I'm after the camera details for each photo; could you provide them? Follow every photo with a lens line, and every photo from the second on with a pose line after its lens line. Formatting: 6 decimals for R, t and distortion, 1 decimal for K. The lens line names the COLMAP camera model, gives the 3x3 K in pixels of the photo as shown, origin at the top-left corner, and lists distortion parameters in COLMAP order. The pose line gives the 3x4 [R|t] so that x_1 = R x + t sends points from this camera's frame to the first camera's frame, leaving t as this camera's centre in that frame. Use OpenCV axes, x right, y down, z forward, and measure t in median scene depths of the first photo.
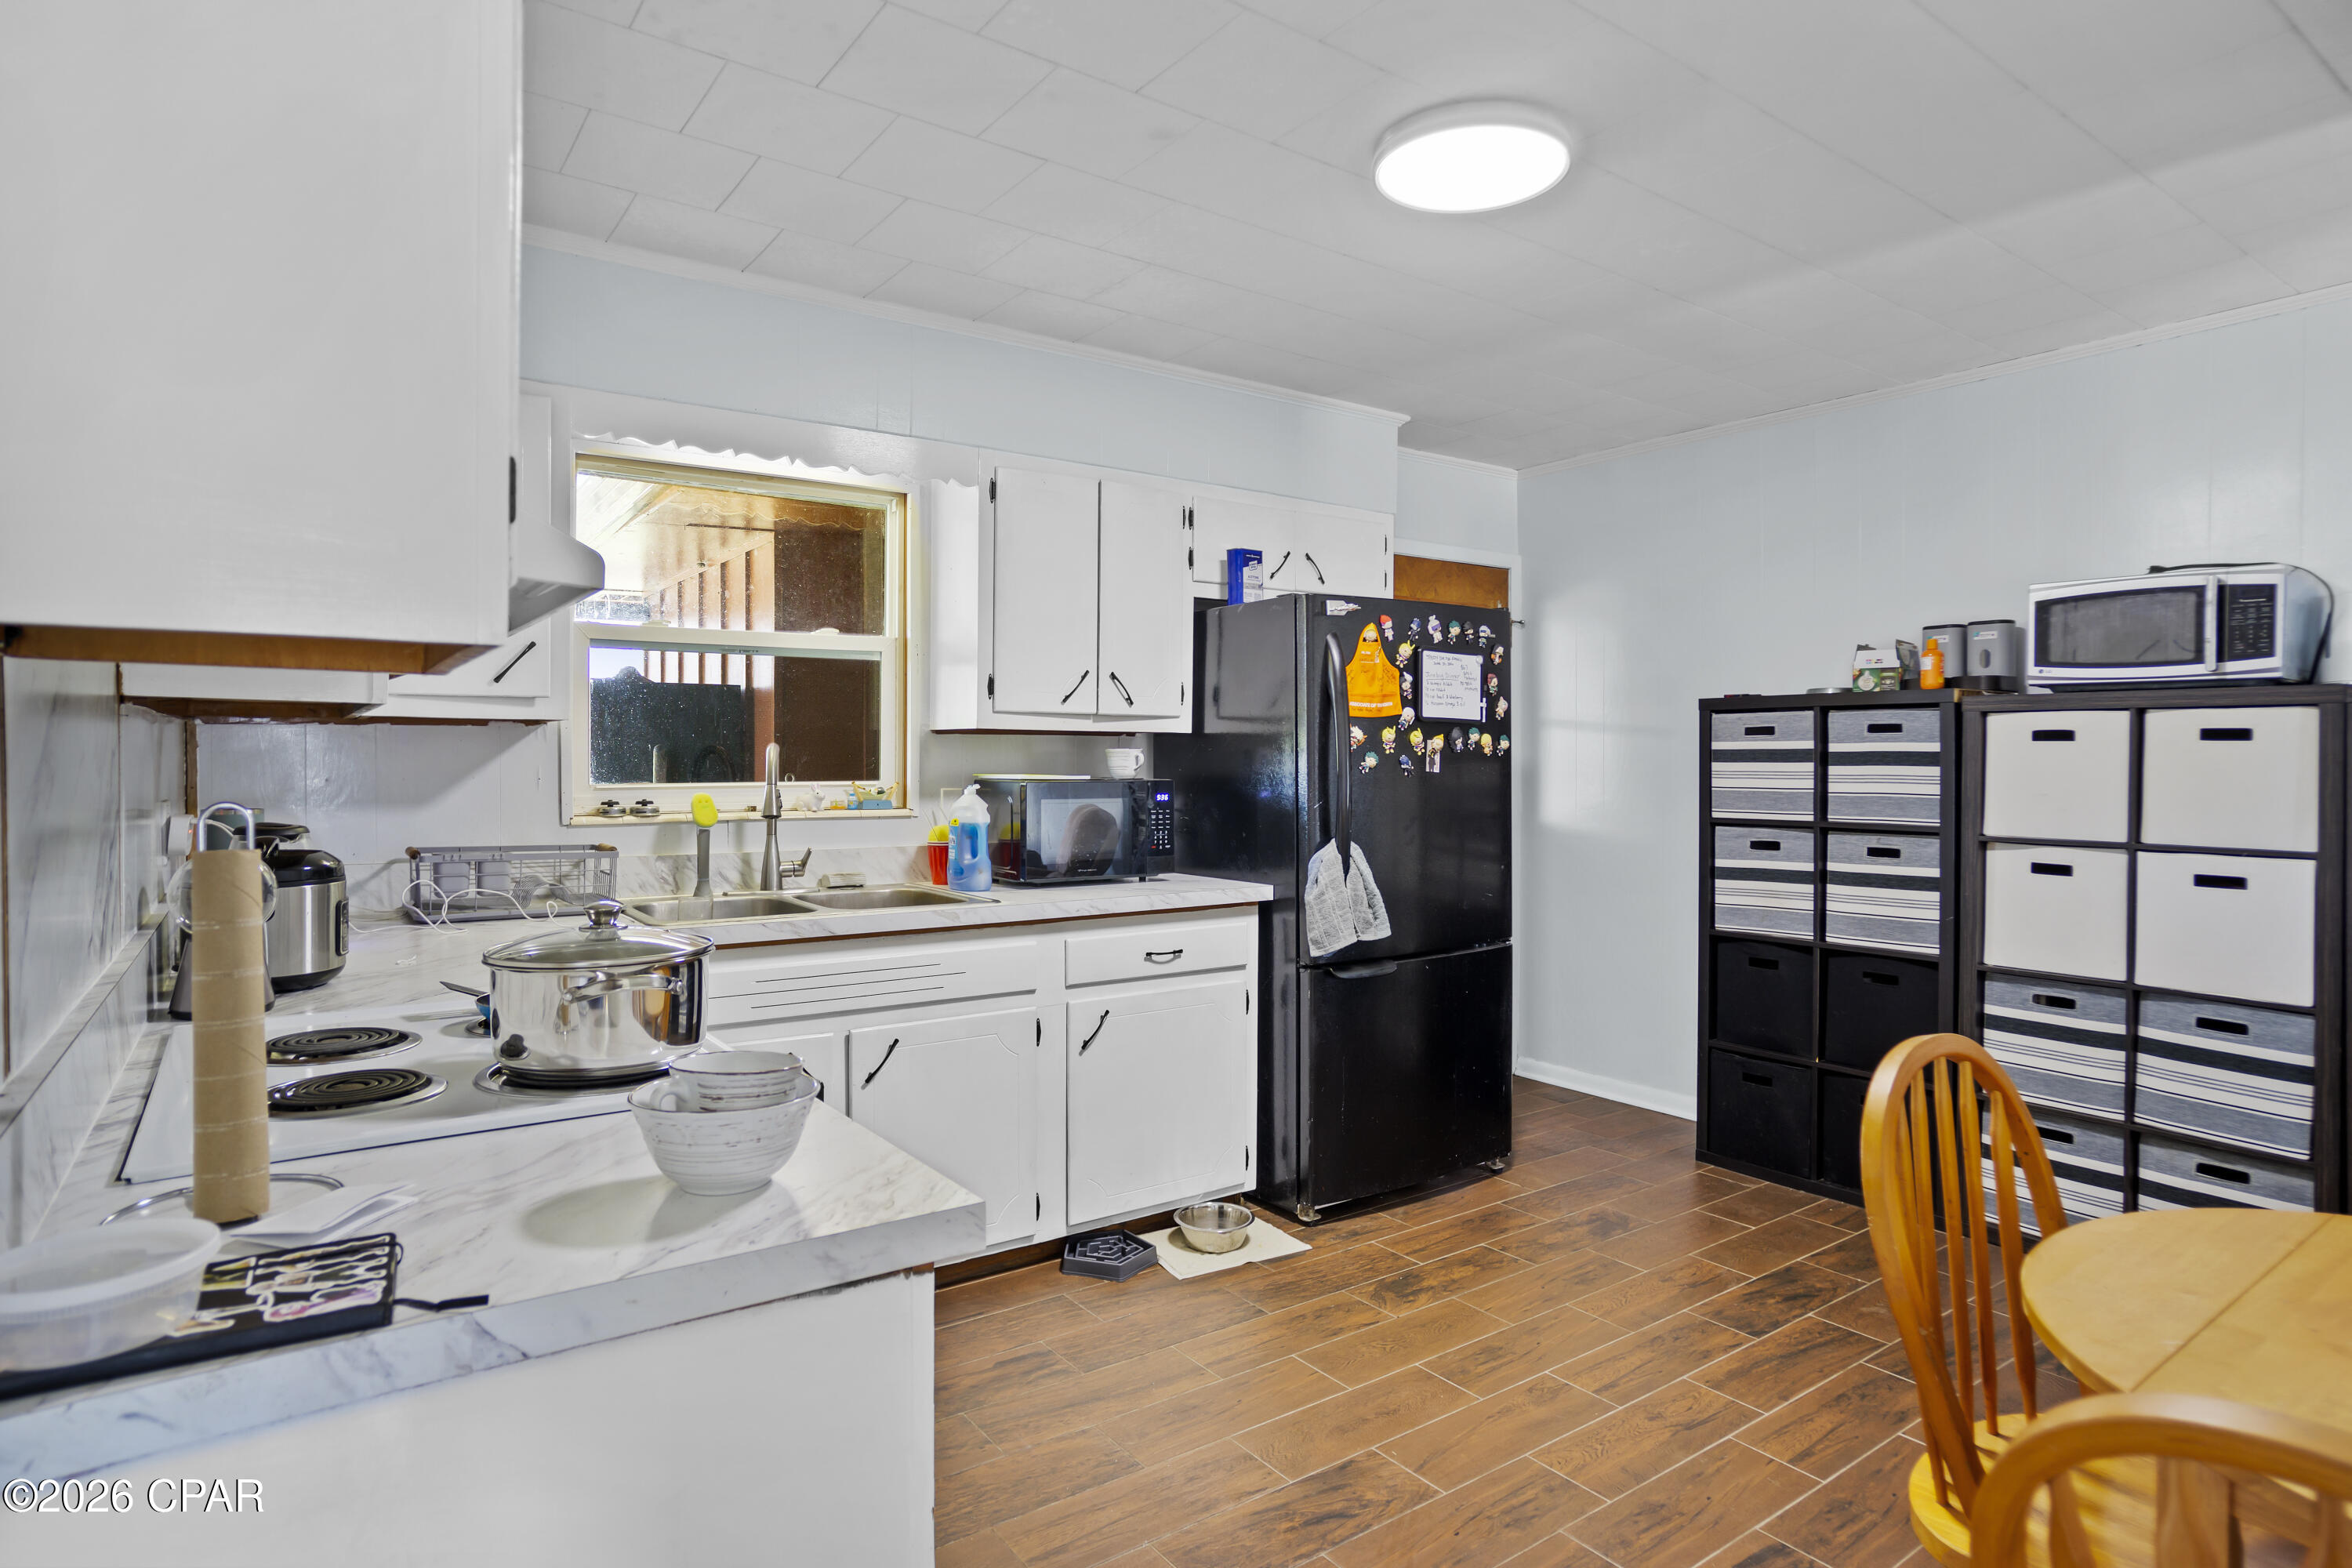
lens RADIAL K [[1275.7, 0, 1165.3], [0, 1275.7, 775.2], [0, 0, 1]] dist [-0.067257, 0.045544]
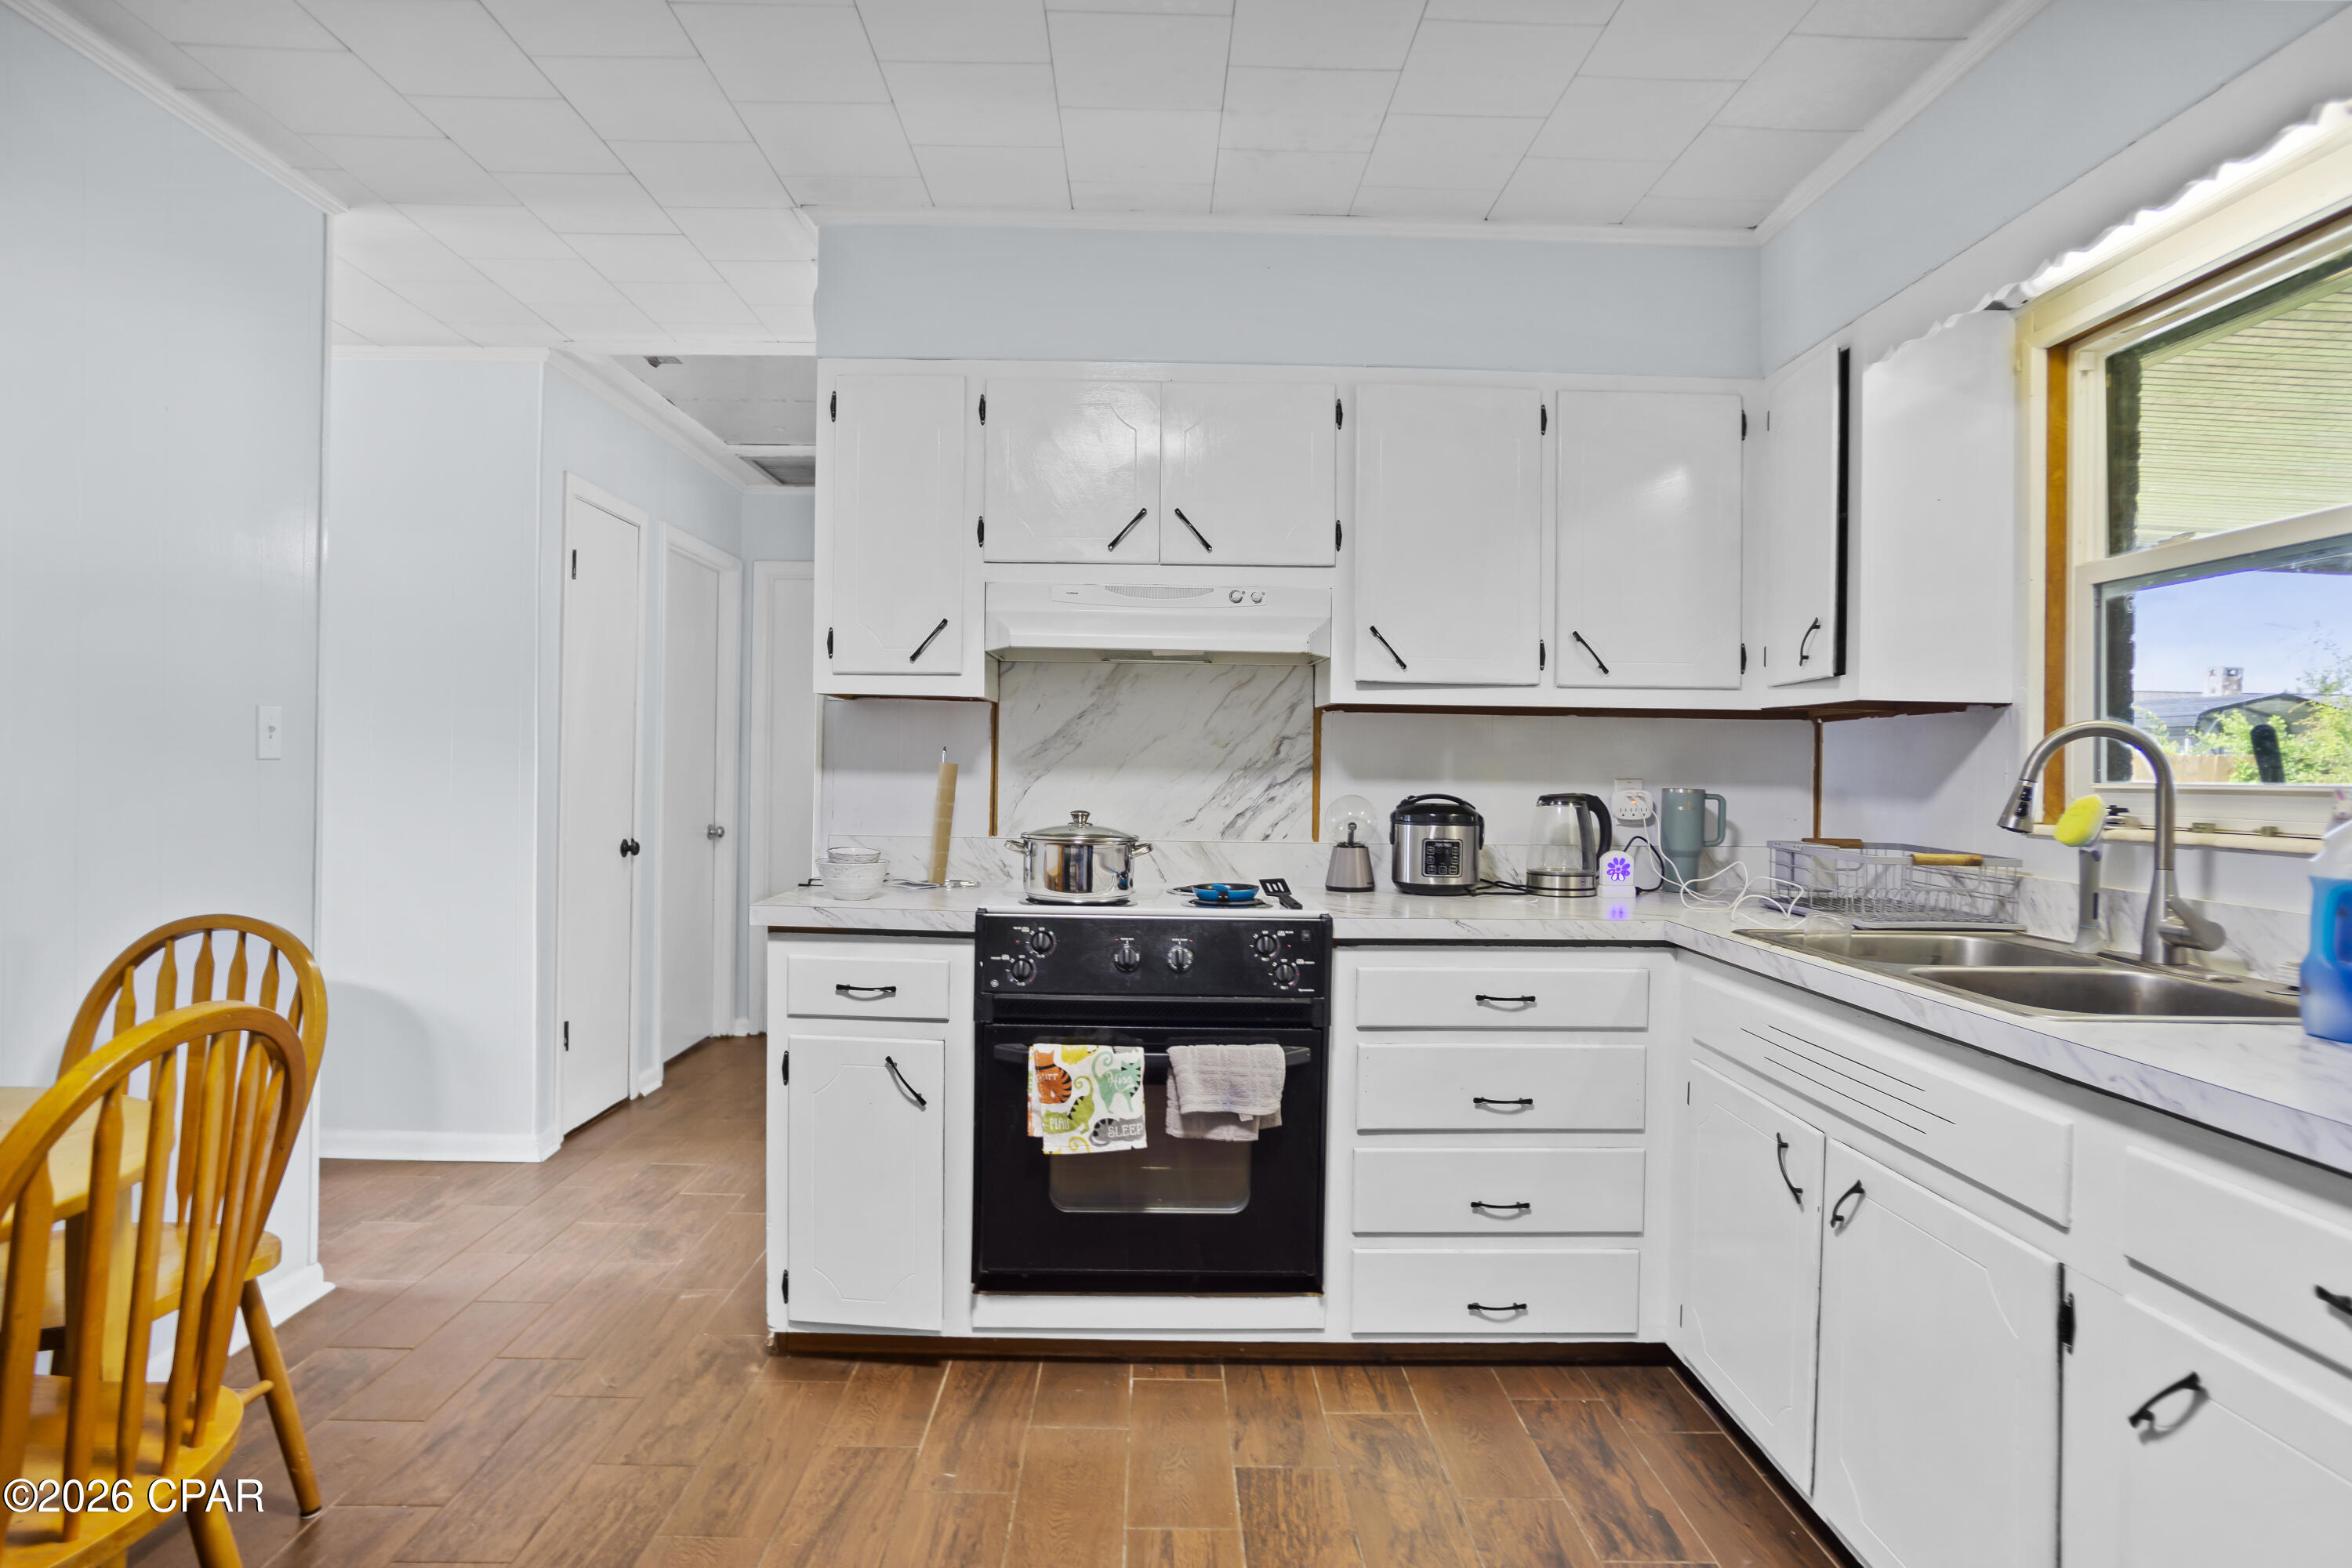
lens RADIAL K [[1275.7, 0, 1165.3], [0, 1275.7, 775.2], [0, 0, 1]] dist [-0.067257, 0.045544]
pose [[-0.581551, -0.008406, -0.813467, 0.404124], [-0.028641, 0.999538, 0.010147, 0.009437], [0.813006, 0.029199, -0.581523, 0.886440]]
